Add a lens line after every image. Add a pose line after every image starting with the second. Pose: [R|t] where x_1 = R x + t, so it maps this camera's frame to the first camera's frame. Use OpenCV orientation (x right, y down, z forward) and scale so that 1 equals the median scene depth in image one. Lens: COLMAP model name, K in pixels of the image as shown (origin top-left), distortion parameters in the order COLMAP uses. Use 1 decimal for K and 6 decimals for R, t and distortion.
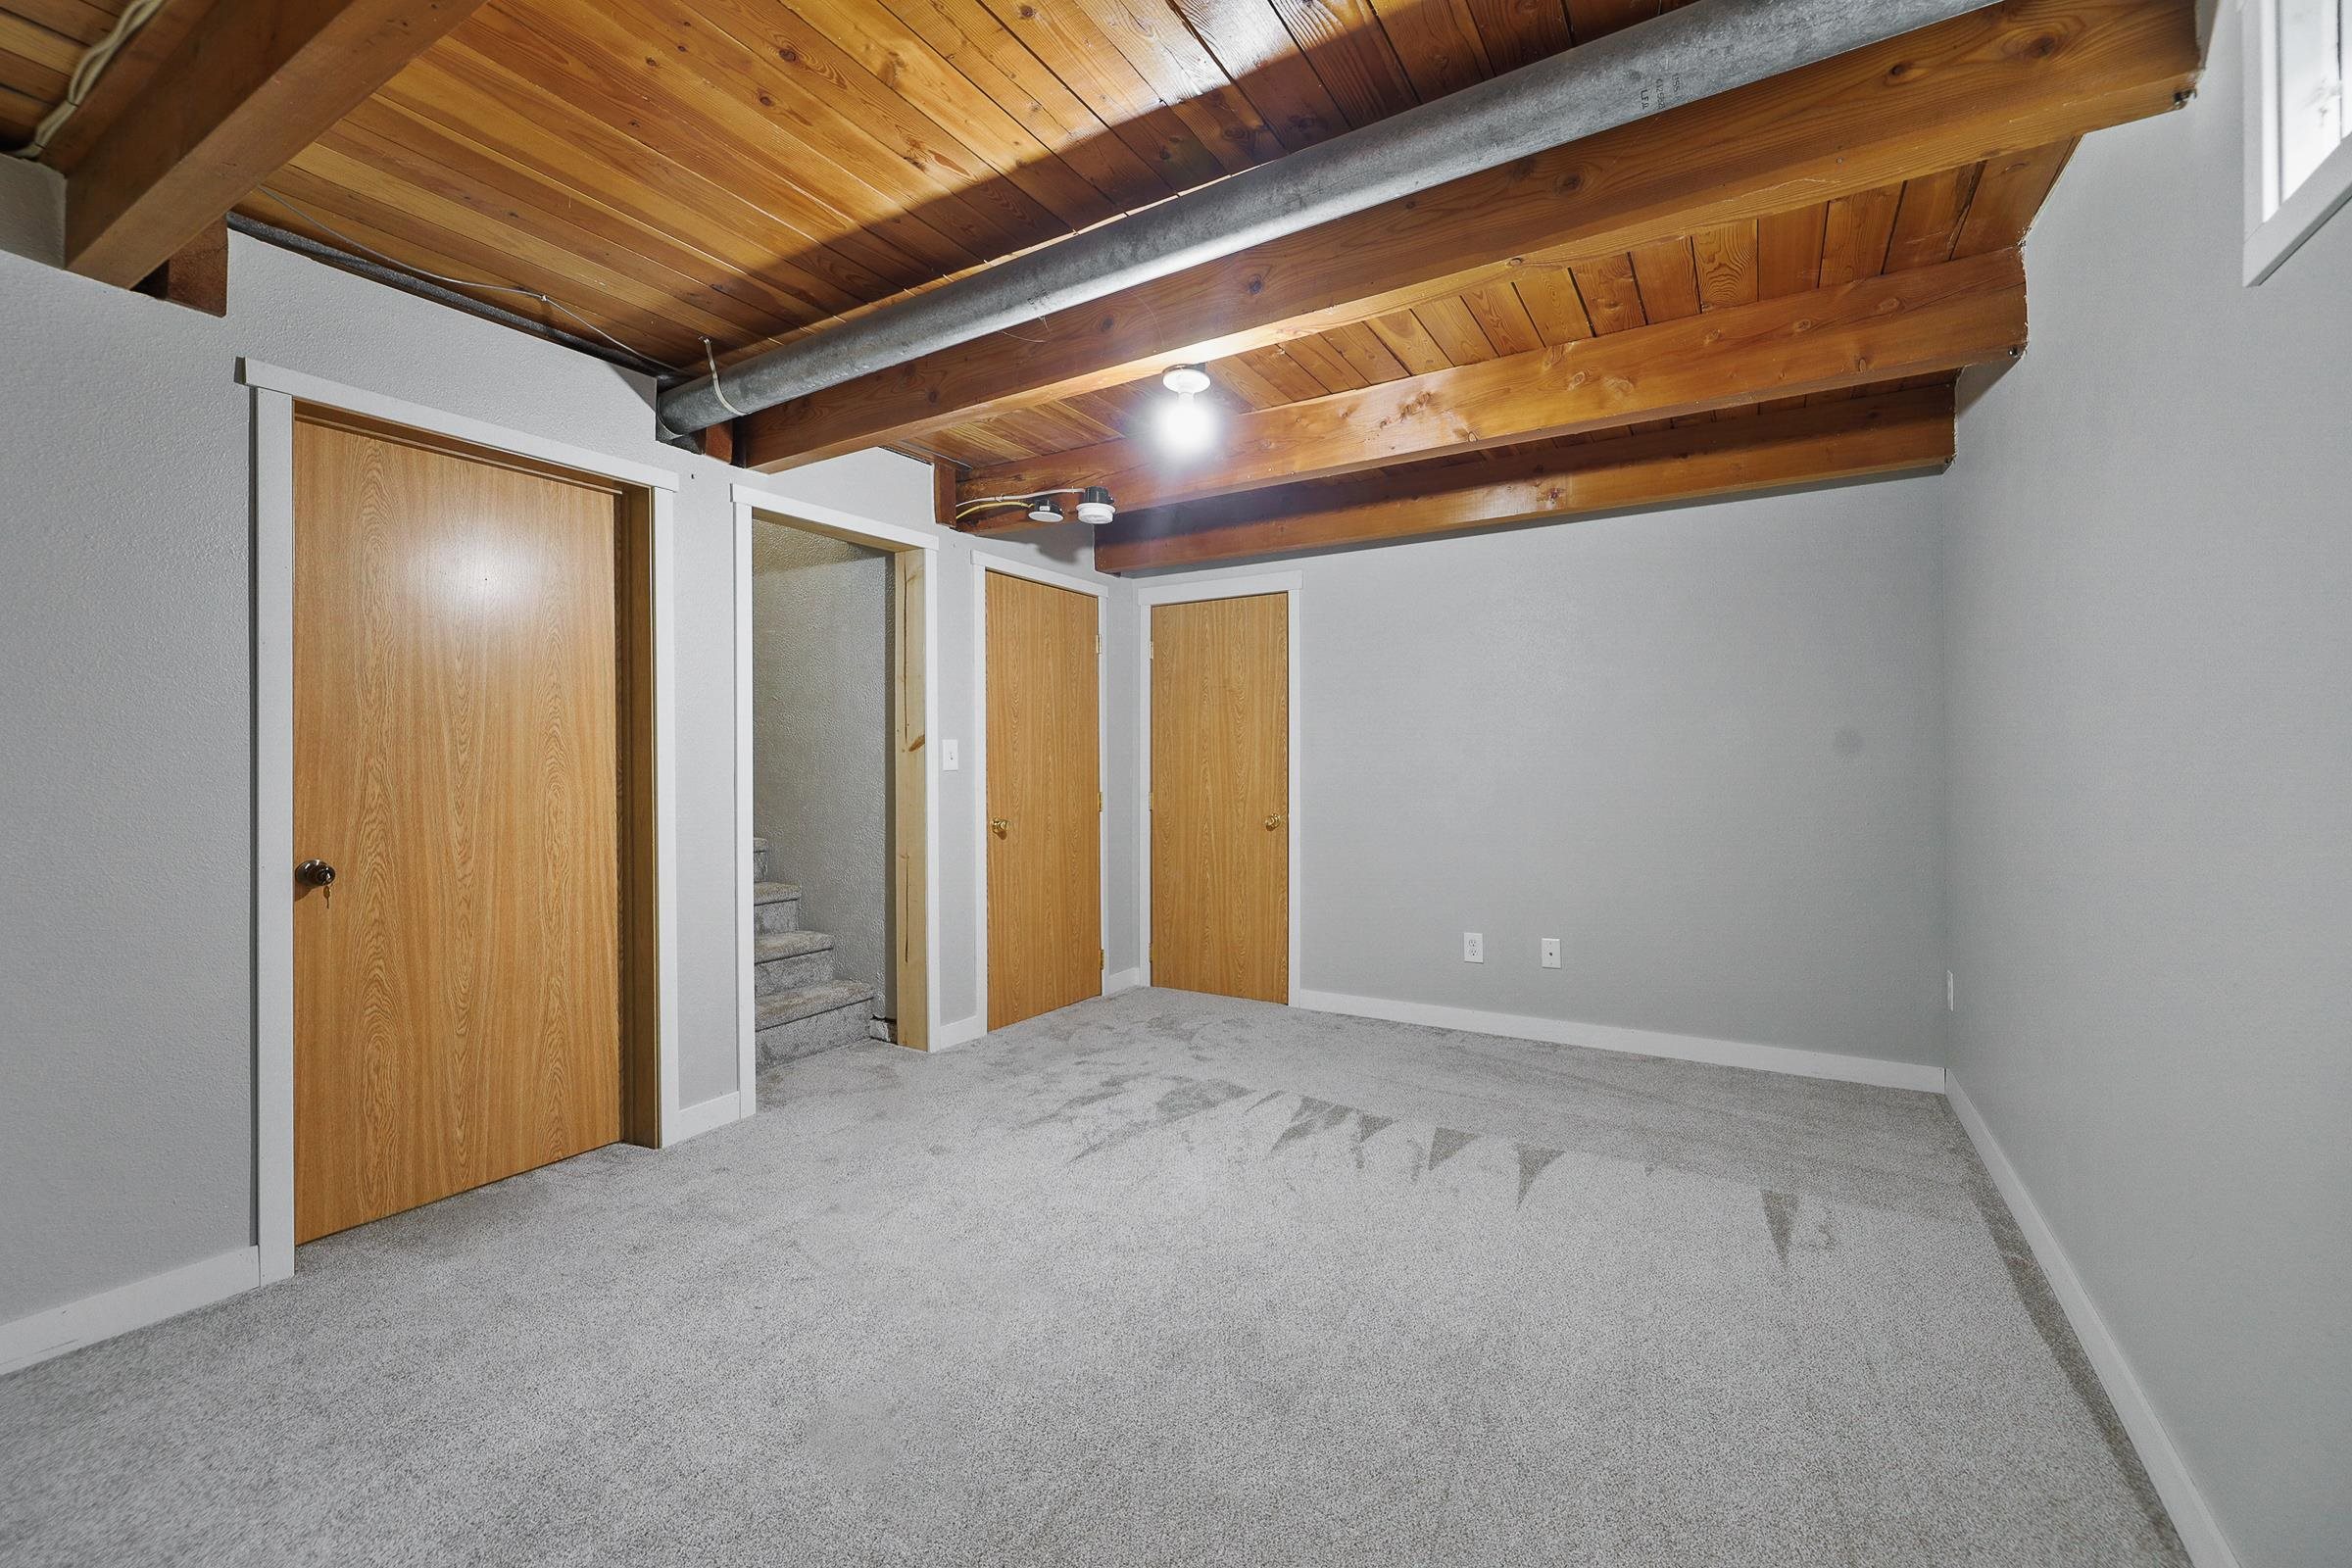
lens RADIAL K [[996.8, 0, 1179.1], [0, 996.8, 770.9], [0, 0, 1]] dist [-0.003032, -0.000273]
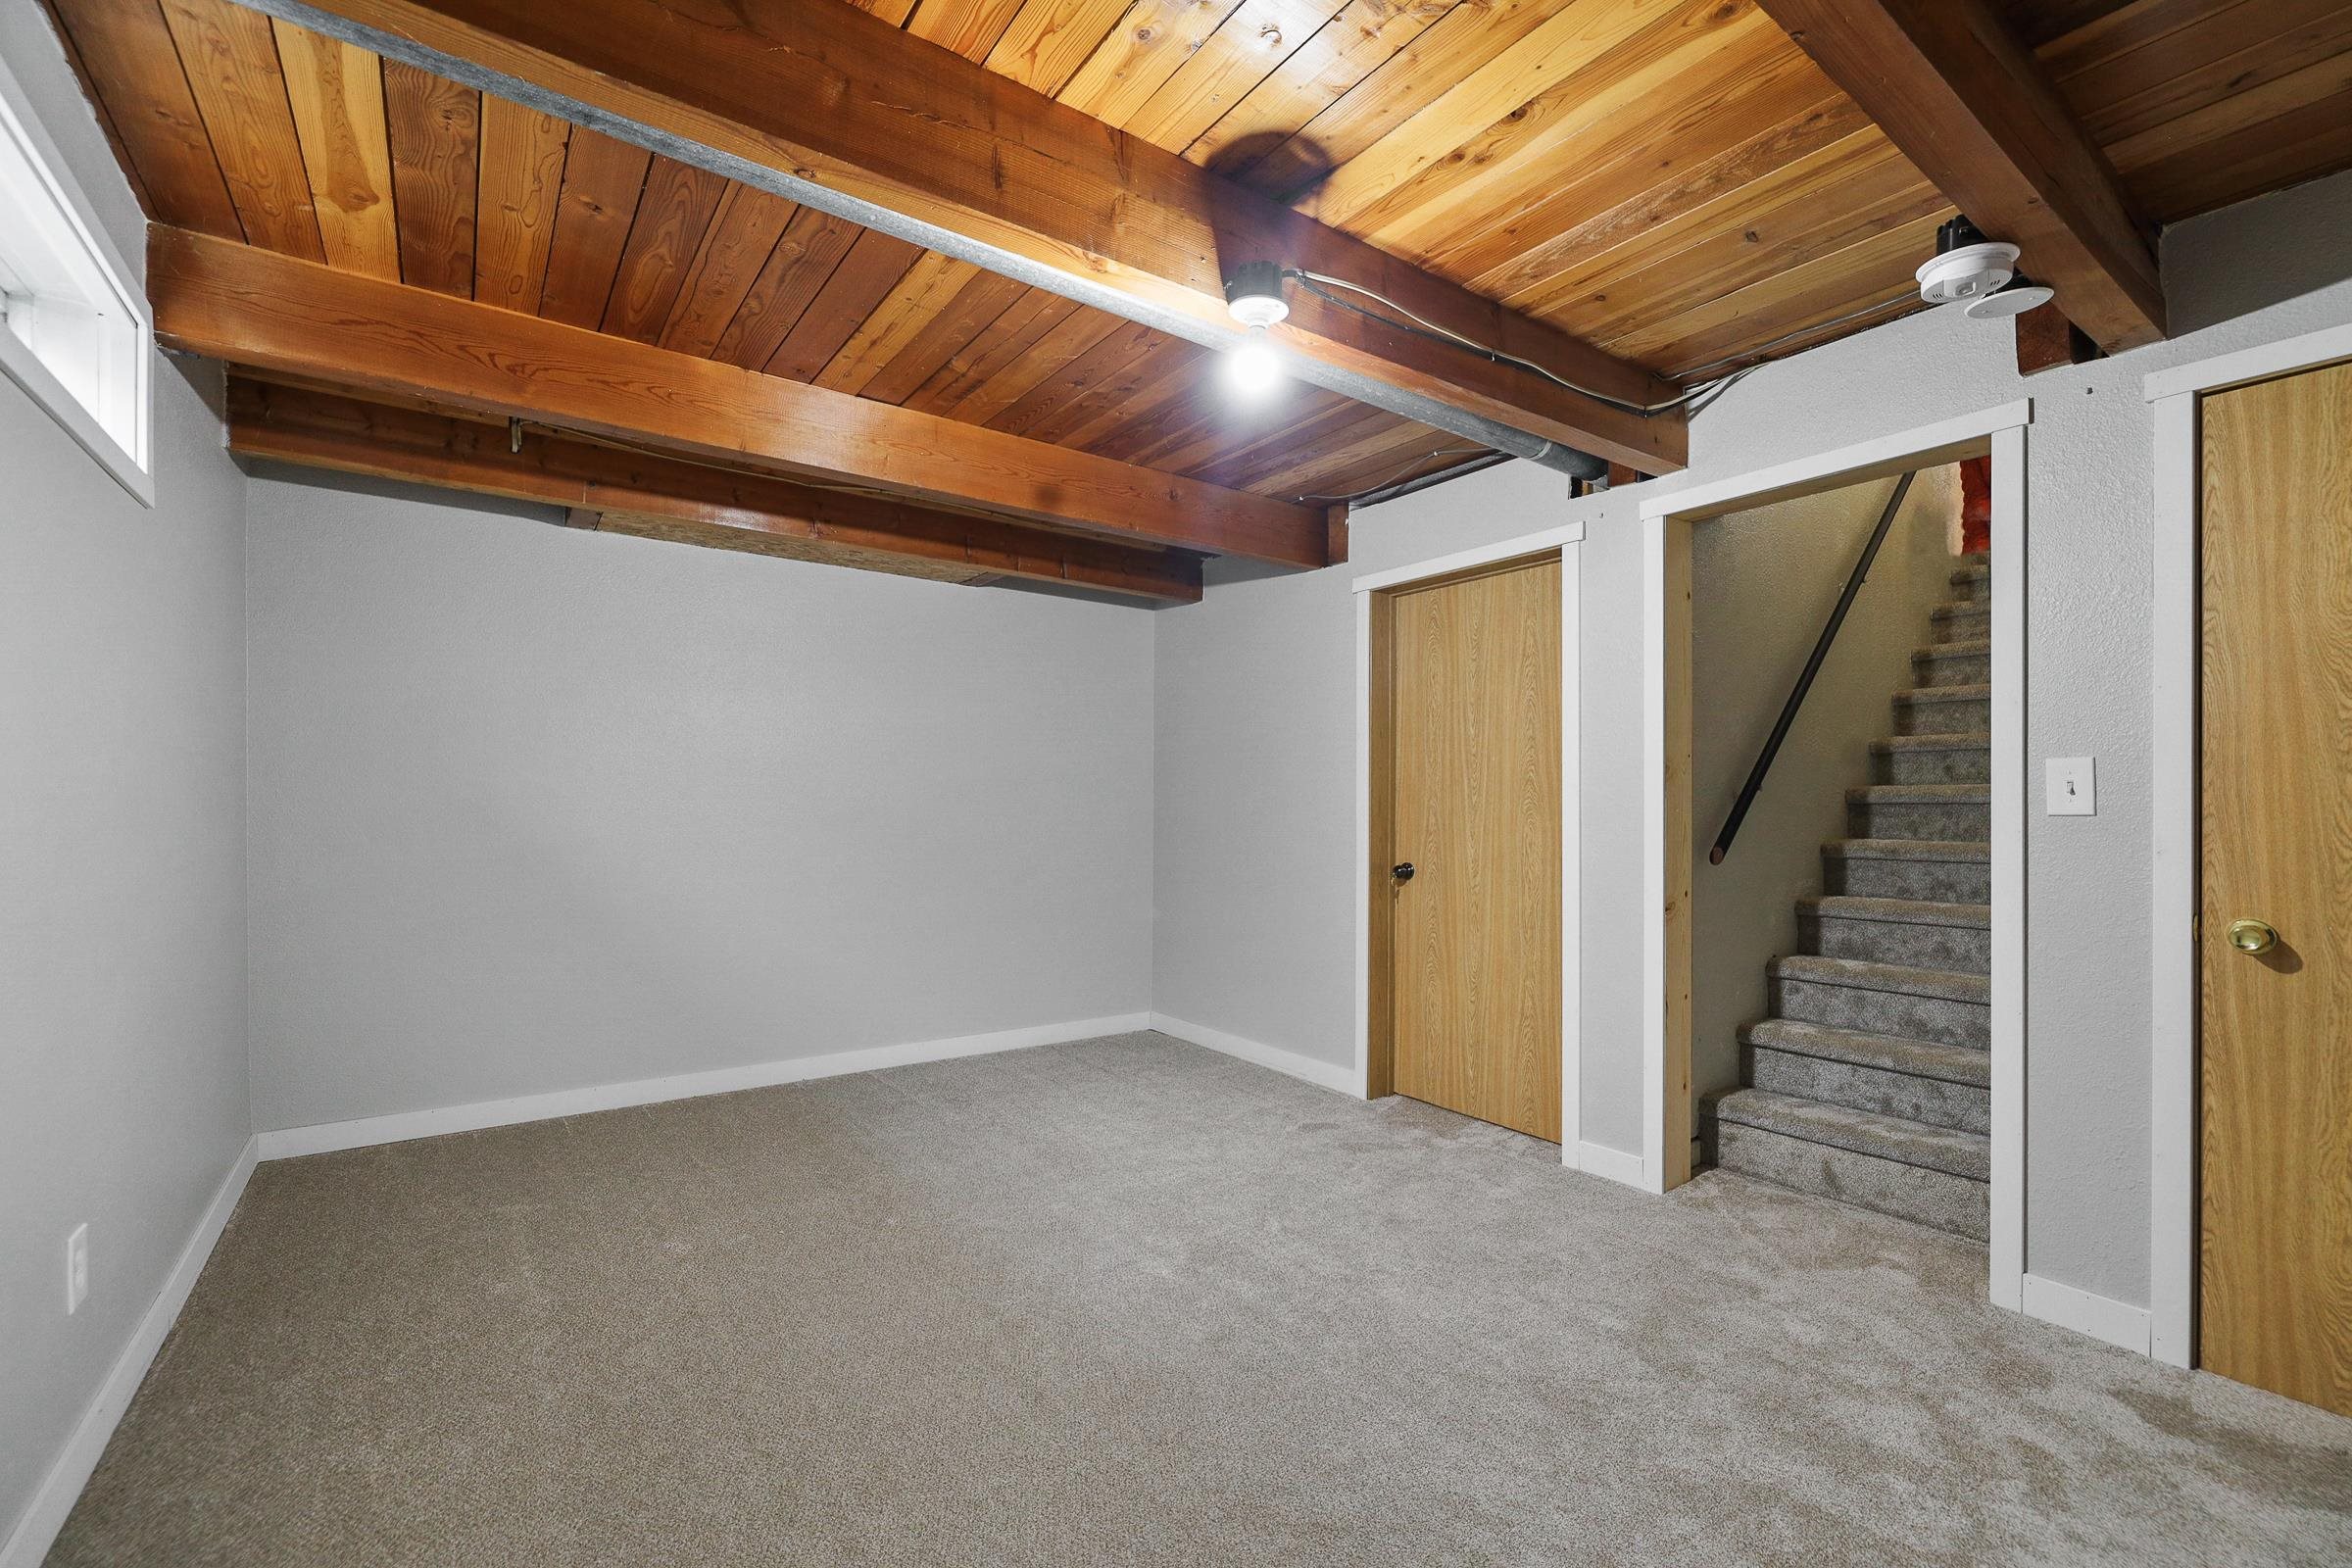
lens RADIAL K [[1067.2, 0, 1176.0], [0, 1067.2, 784.0], [0, 0, 1]] dist [-0.001041, -0.000097]
pose [[-0.426405, -0.006990, -0.904505, 0.739157], [0.003662, 0.999949, -0.009454, -0.020132], [0.904525, -0.007343, -0.426357, 1.196970]]
